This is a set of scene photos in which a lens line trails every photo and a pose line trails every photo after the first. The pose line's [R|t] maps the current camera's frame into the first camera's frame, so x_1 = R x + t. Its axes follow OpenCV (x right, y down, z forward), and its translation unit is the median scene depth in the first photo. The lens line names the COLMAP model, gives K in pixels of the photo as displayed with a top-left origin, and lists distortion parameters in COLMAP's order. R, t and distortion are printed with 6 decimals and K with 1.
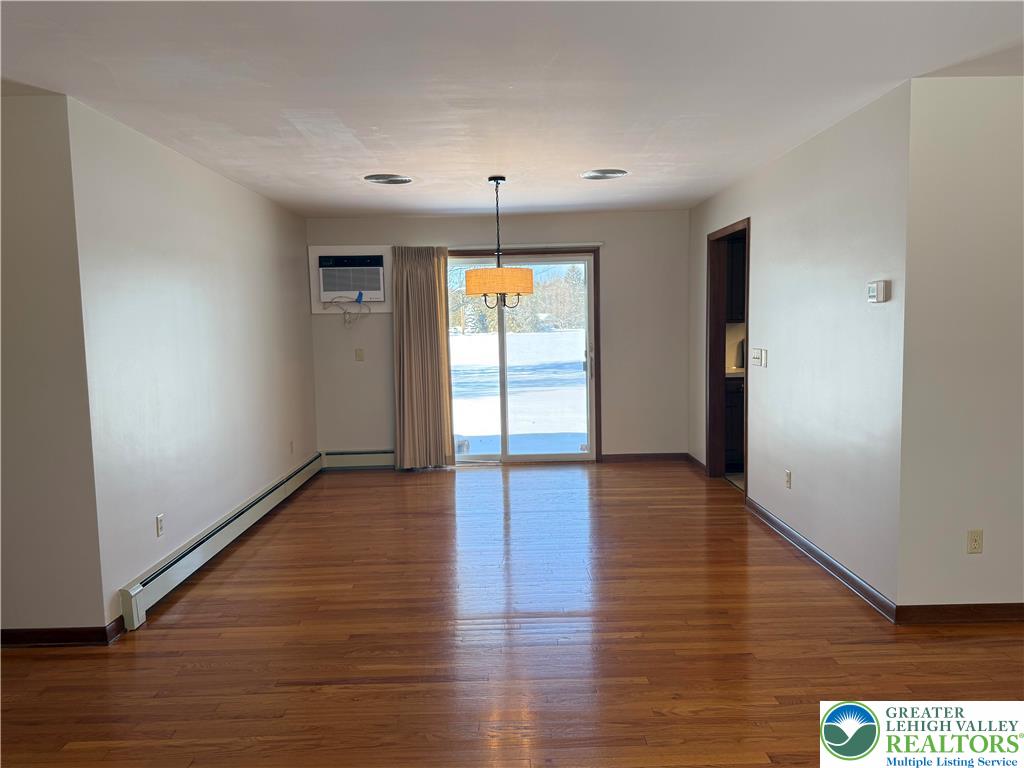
lens RADIAL K [[717.9, 0, 512.0], [0, 717.9, 384.0], [0, 0, 1]] dist [0.117597, -0.199640]
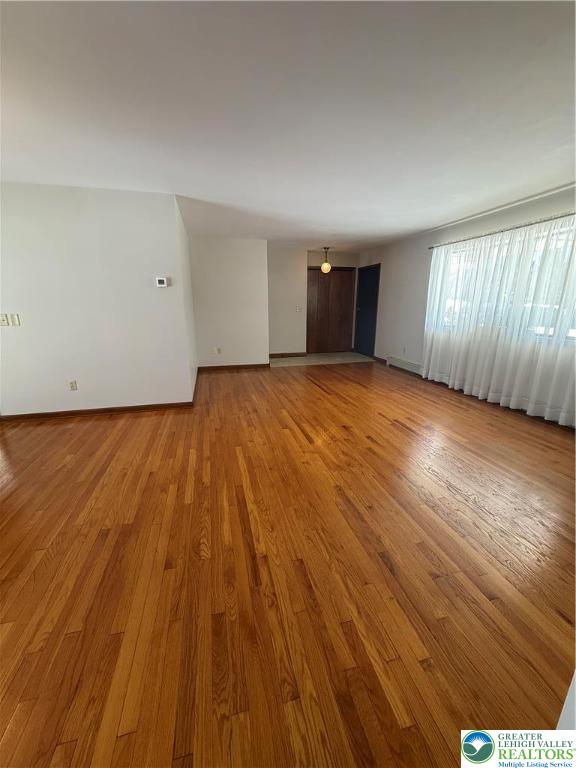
lens RADIAL K [[307.0, 0, 288.0], [0, 307.0, 384.0], [0, 0, 1]] dist [-0.000264, -0.000062]
pose [[-0.240354, -0.228711, 0.943356, -0.309619], [0.090137, 0.962388, 0.256291, -0.013500], [-0.966491, 0.146632, -0.210699, 0.424641]]
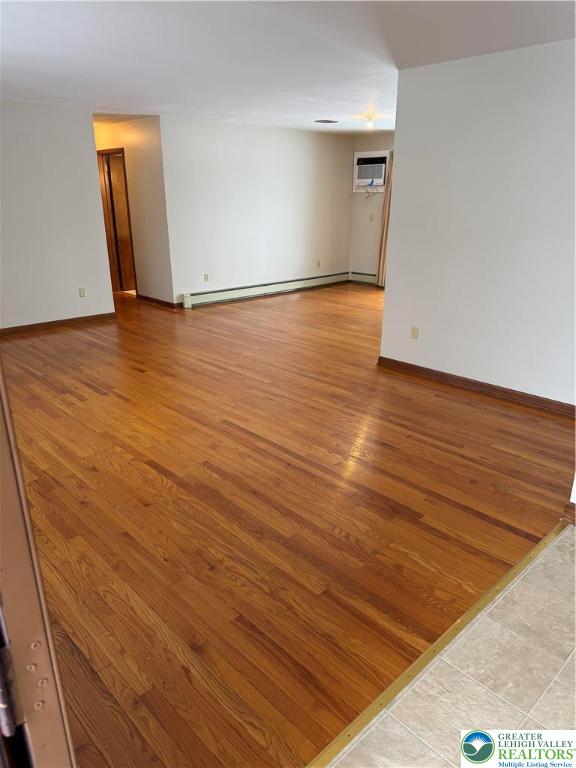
lens RADIAL K [[538.4, 0, 288.0], [0, 538.4, 384.0], [0, 0, 1]] dist [0.117597, -0.199640]
pose [[0.684030, 0.263038, -0.680378, 0.685367], [-0.078911, 0.953932, 0.289460, -0.021463], [0.725173, -0.144310, 0.673275, -0.115559]]
